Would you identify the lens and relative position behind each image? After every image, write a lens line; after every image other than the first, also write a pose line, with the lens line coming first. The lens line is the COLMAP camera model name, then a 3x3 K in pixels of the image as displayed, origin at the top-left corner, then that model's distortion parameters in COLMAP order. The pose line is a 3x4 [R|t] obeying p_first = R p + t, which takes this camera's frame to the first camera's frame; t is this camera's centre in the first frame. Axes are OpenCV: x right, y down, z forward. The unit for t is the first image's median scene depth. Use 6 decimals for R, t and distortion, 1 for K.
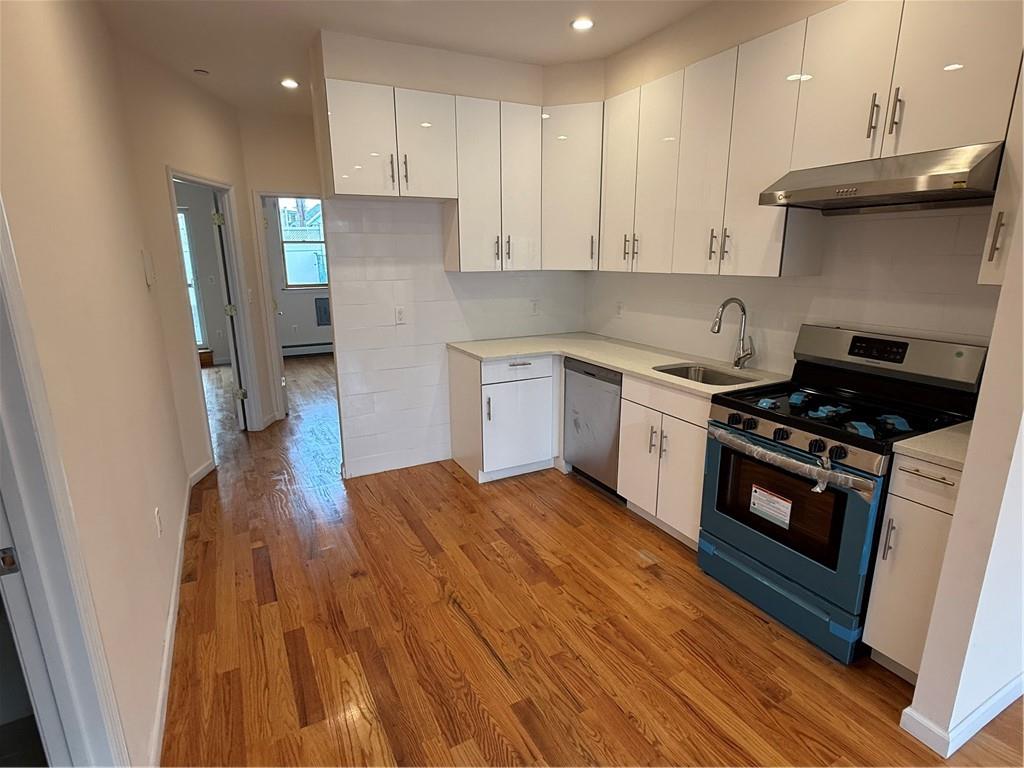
lens RADIAL K [[528.2, 0, 510.2], [0, 528.2, 386.7], [0, 0, 1]] dist [-0.005527, 0.002981]
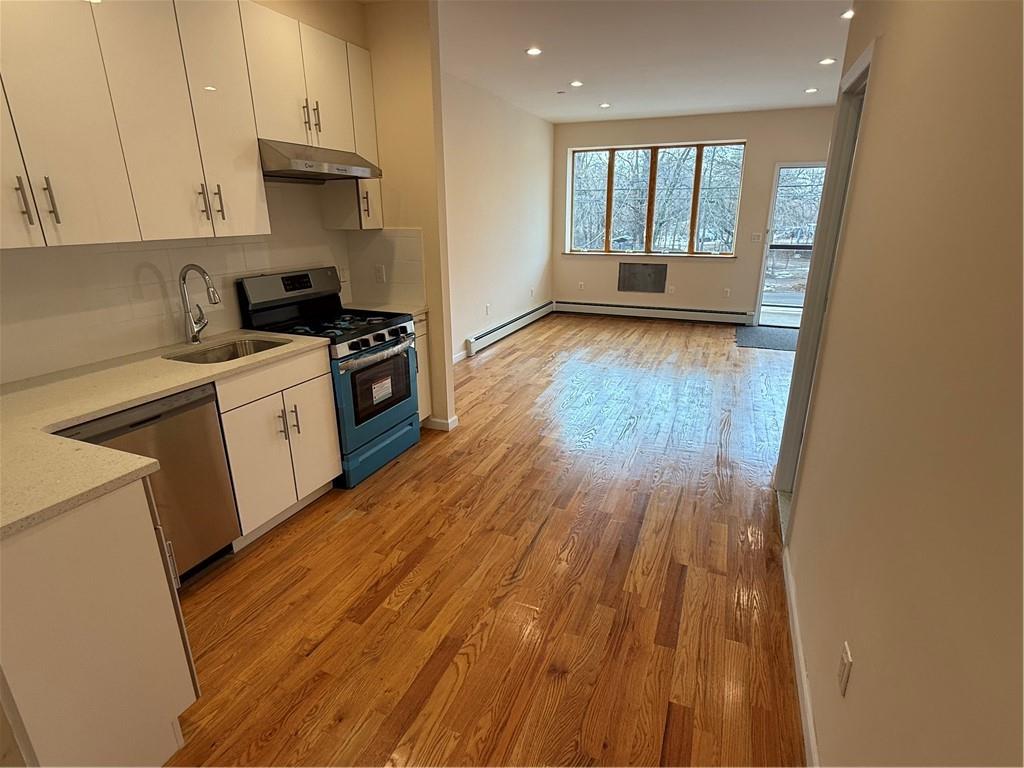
lens RADIAL K [[528.2, 0, 516.8], [0, 528.2, 385.9], [0, 0, 1]] dist [-0.005527, 0.002981]
pose [[-0.642904, -0.234764, 0.729082, -0.805943], [0.190970, 0.872680, 0.449400, -0.367607], [-0.741758, 0.428153, -0.516216, 1.477524]]
